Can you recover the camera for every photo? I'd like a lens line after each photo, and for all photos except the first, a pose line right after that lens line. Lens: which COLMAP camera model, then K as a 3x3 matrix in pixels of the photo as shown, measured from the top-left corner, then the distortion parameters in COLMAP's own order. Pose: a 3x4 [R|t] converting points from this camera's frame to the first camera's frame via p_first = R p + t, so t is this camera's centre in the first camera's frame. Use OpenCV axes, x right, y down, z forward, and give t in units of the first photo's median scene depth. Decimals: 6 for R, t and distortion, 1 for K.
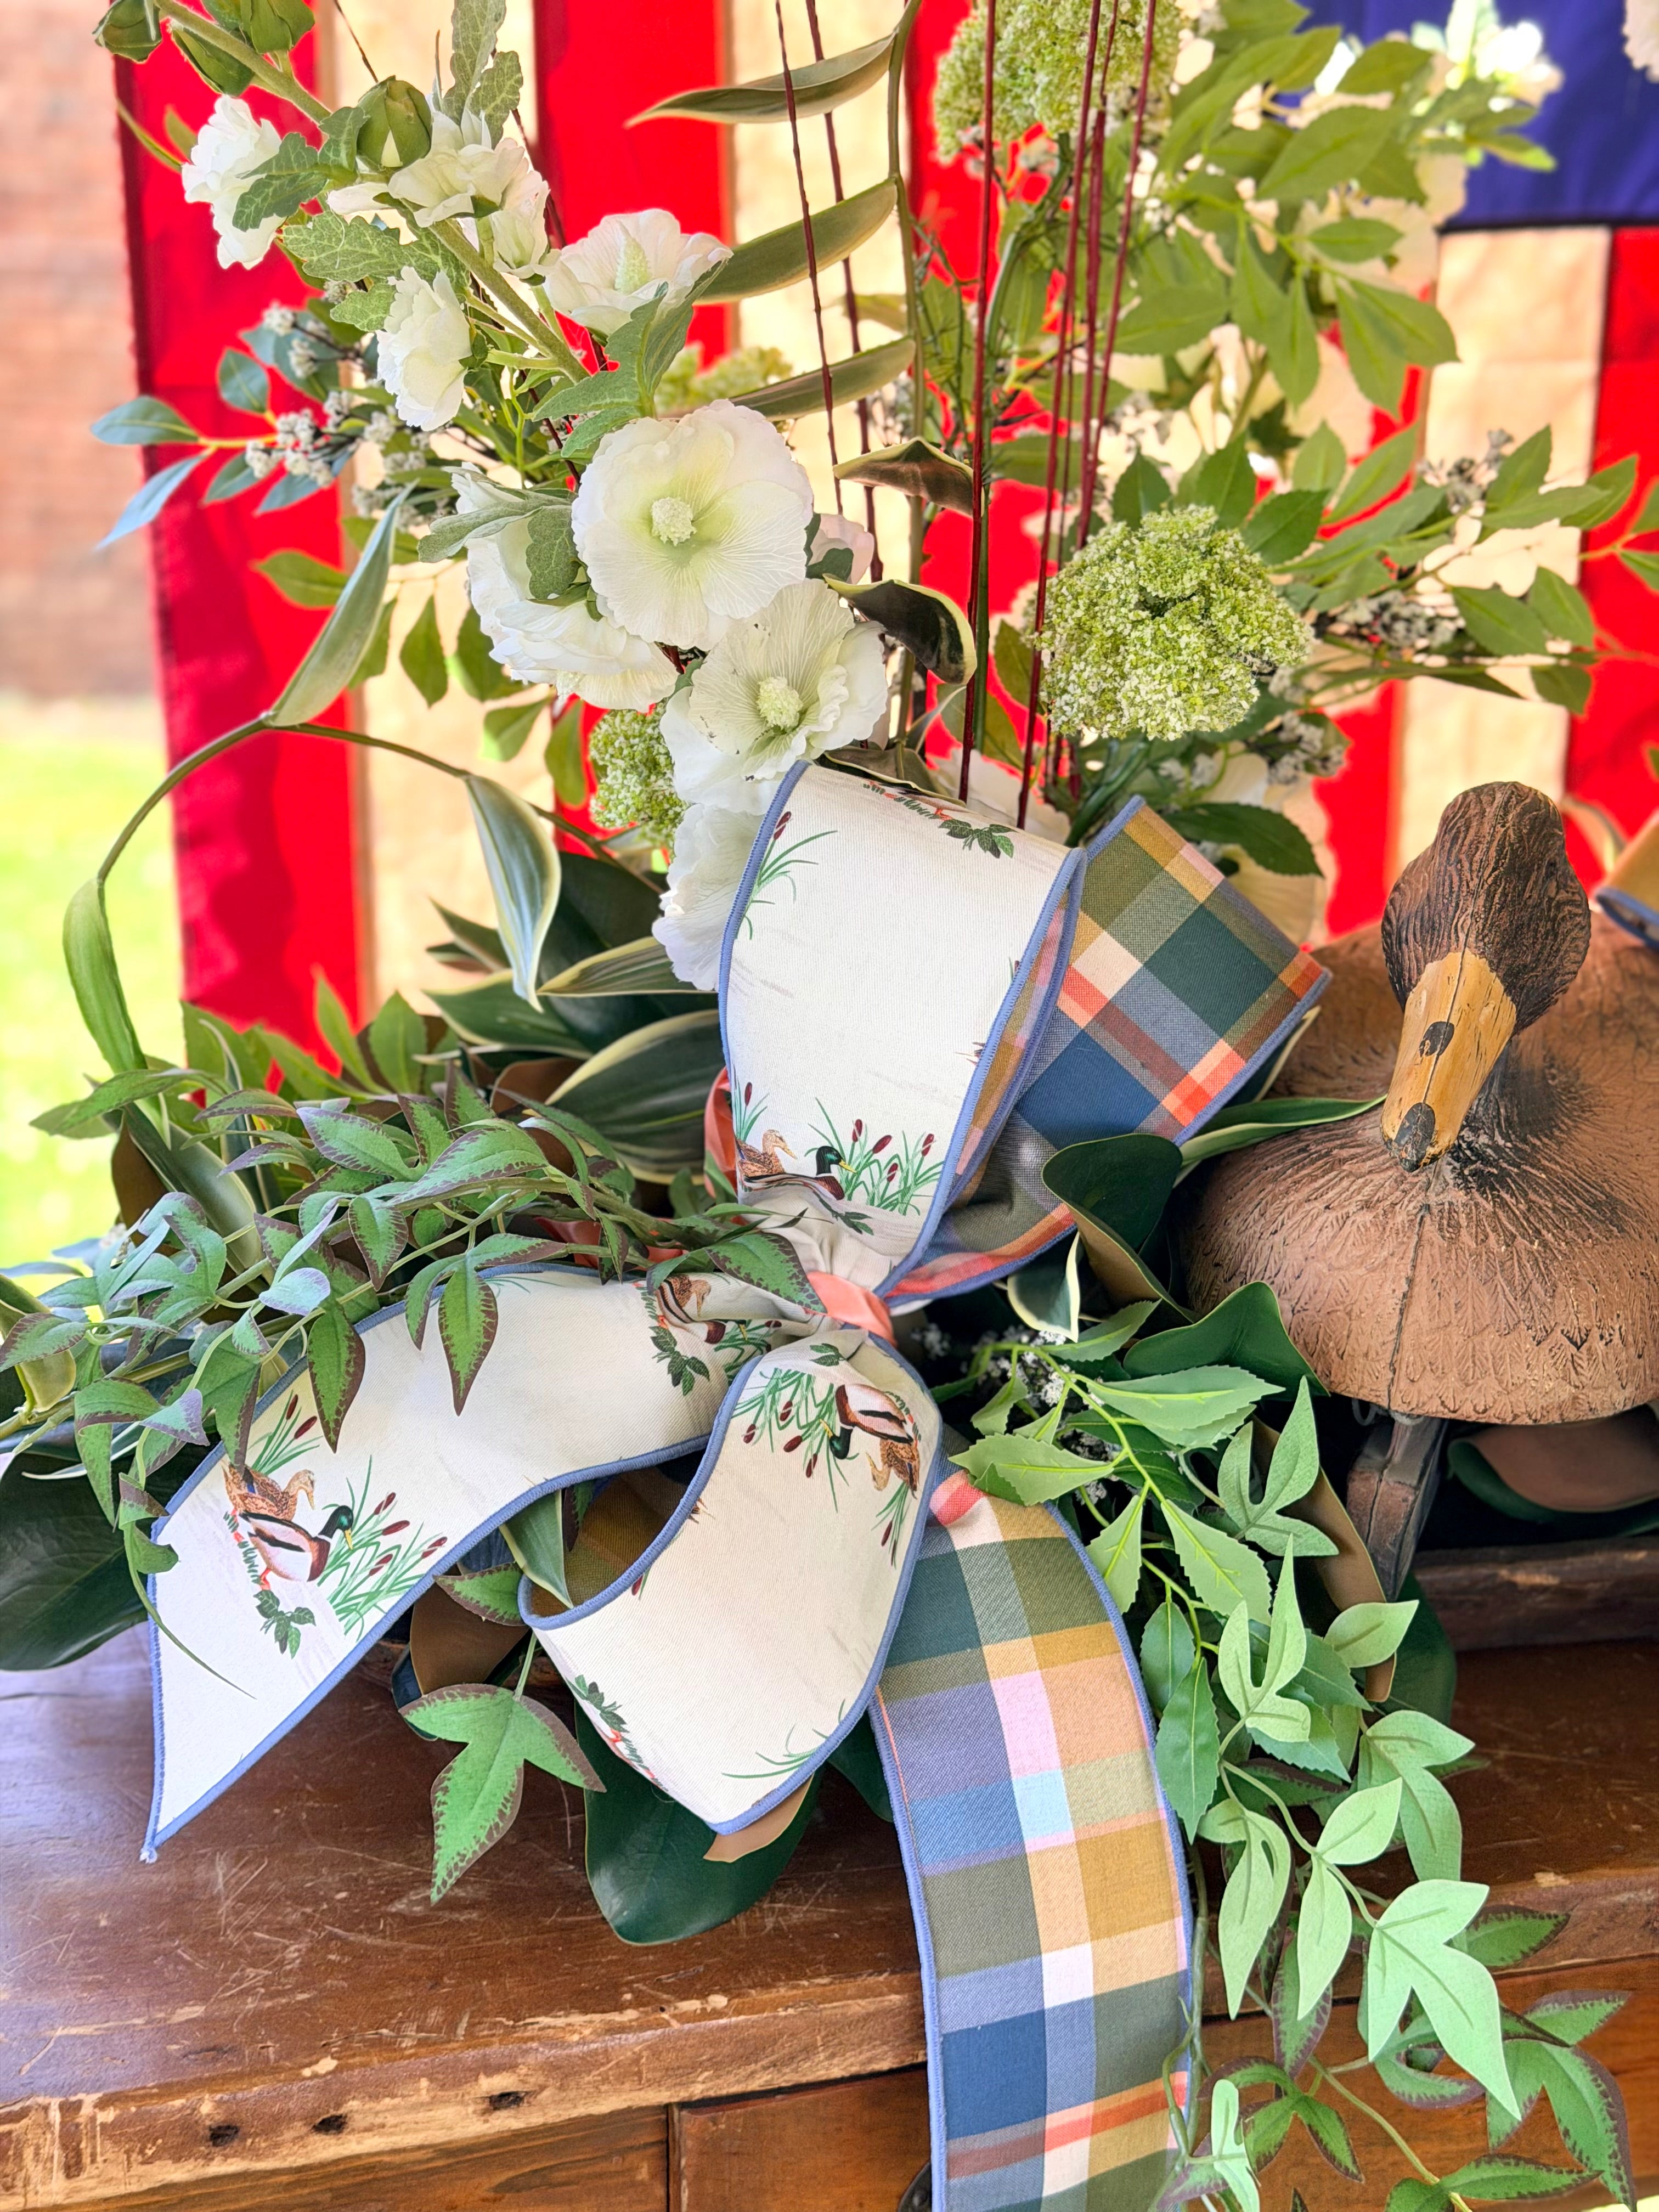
lens RADIAL K [[3093.2, 0, 792.5], [0, 3093.2, 1106.6], [0, 0, 1]] dist [0.124740, 0.000000]
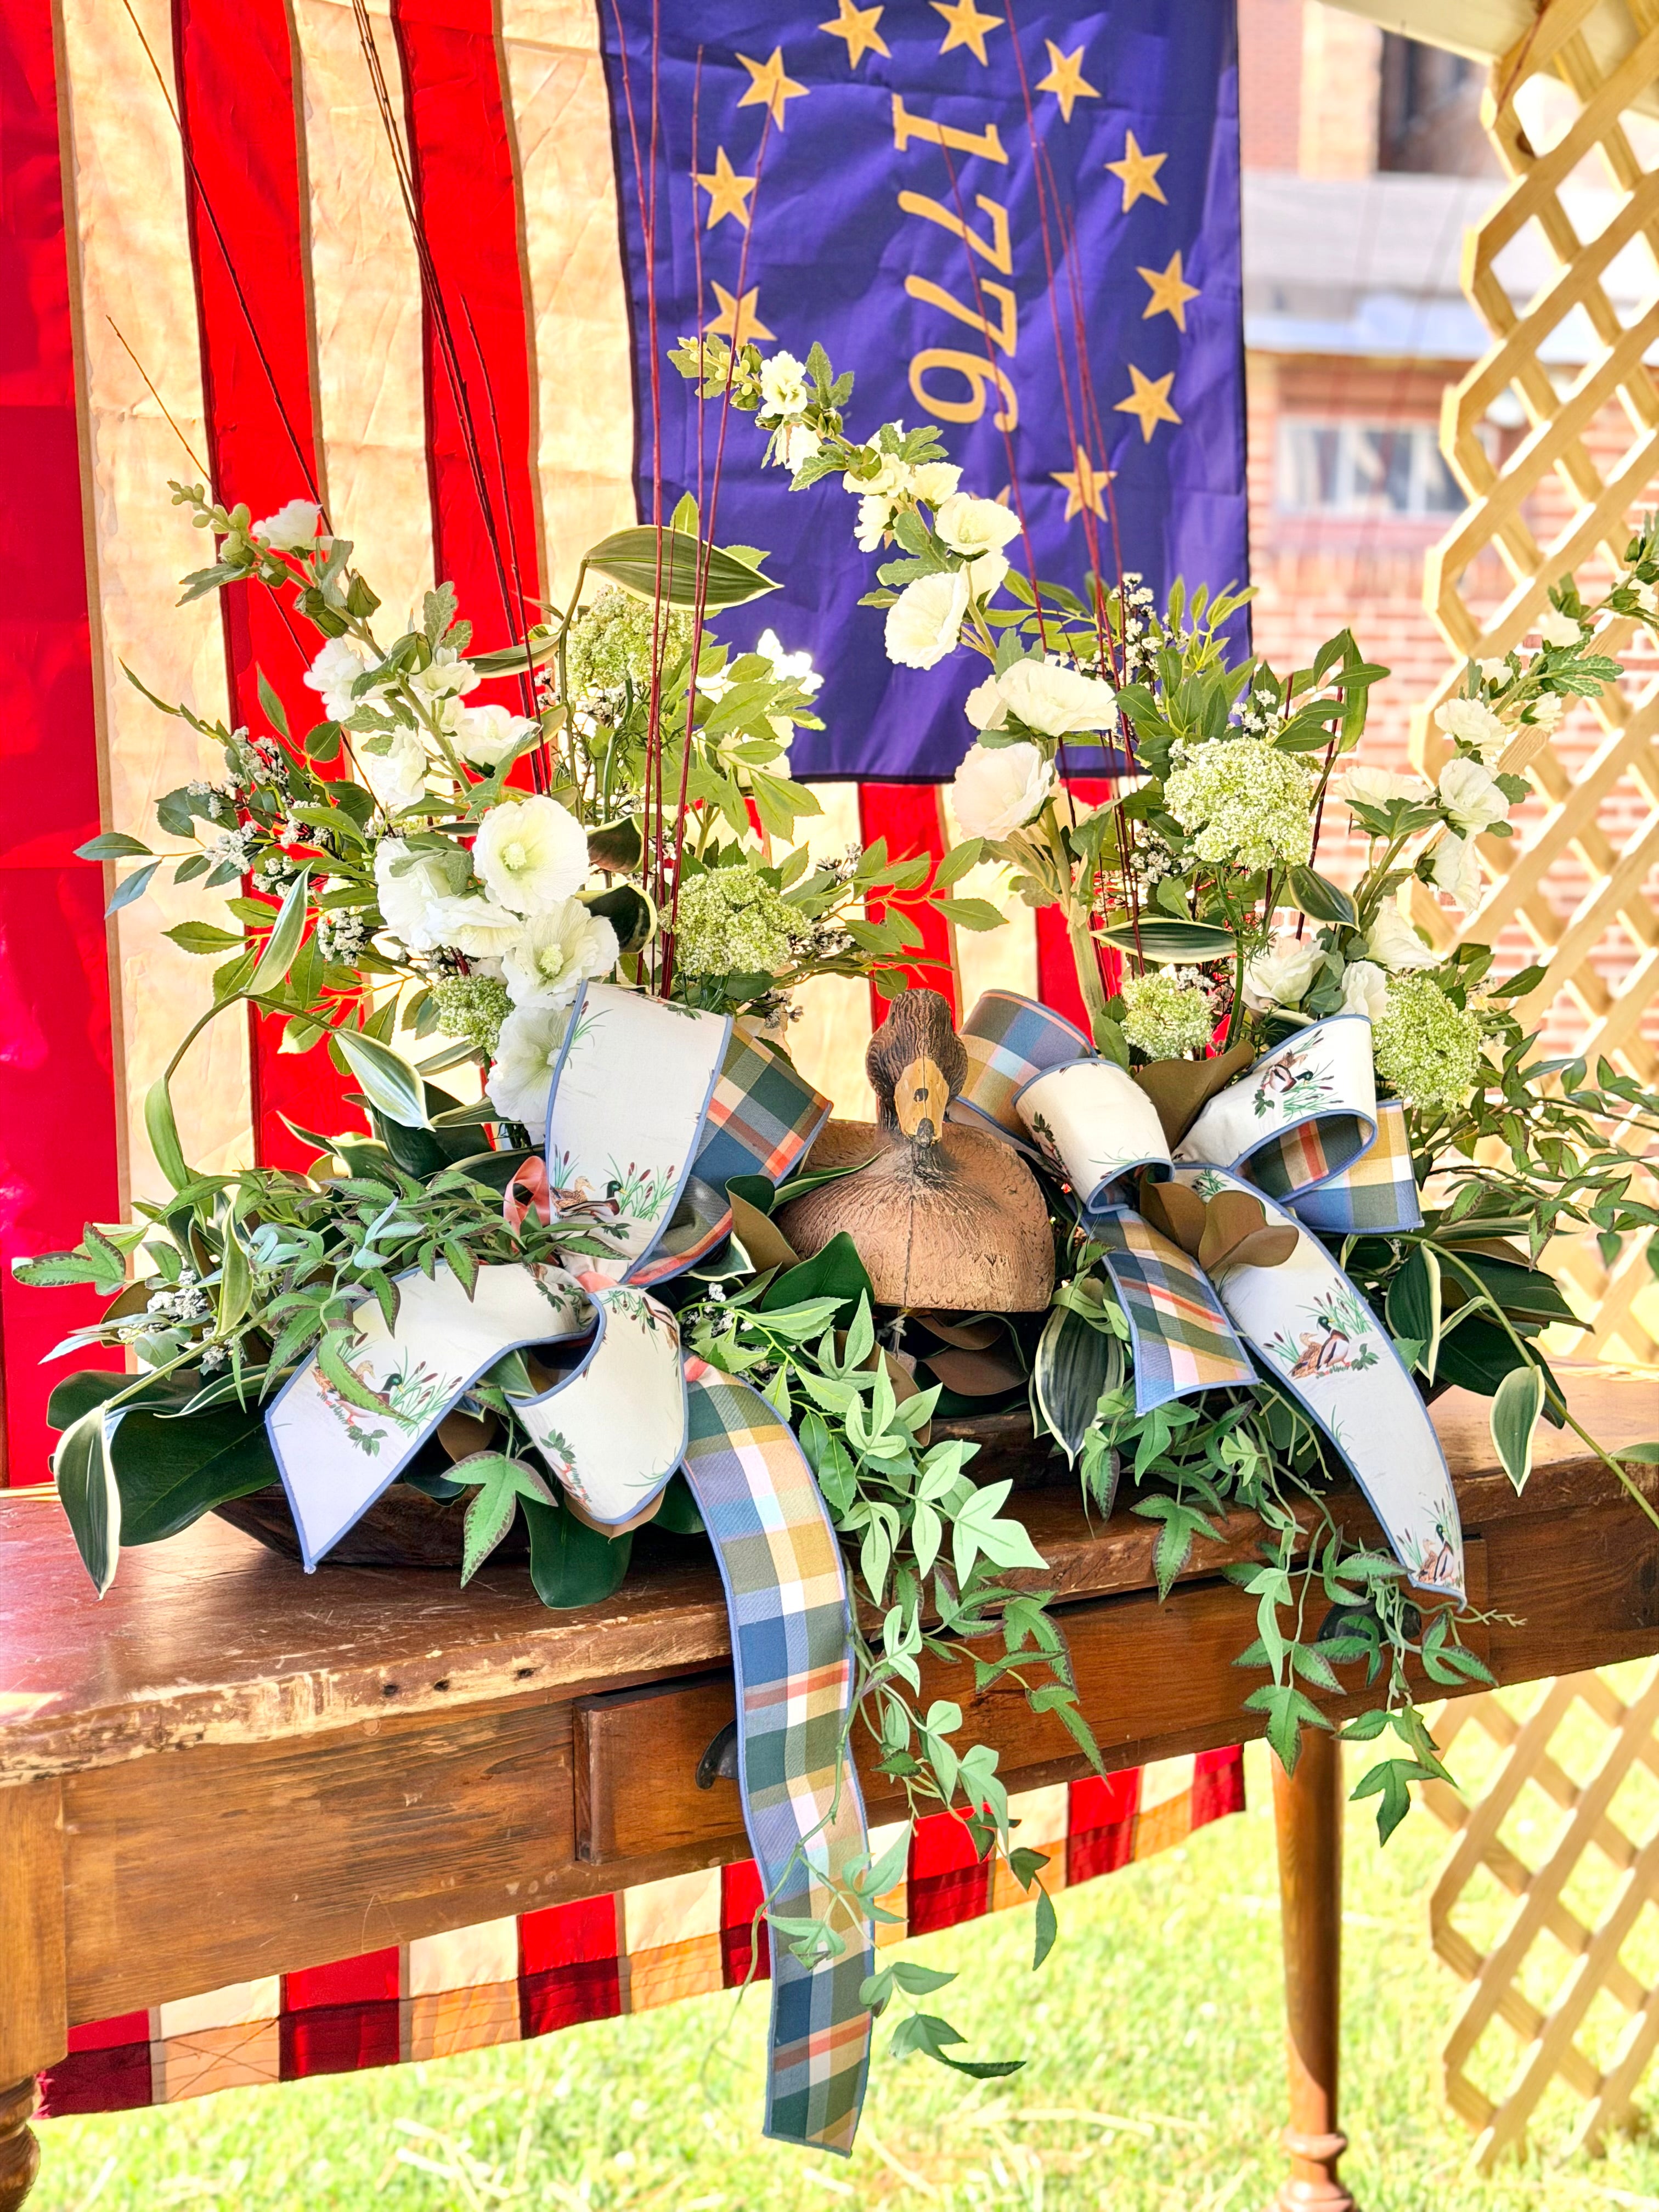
lens RADIAL K [[3093.2, 0, 829.7], [0, 3093.2, 1094.7], [0, 0, 1]] dist [0.124740, 0.000000]
pose [[0.935846, -0.040280, 0.350100, -0.519829], [0.118523, 0.971551, -0.205041, 0.361689], [-0.331881, 0.233382, 0.913996, -0.763089]]
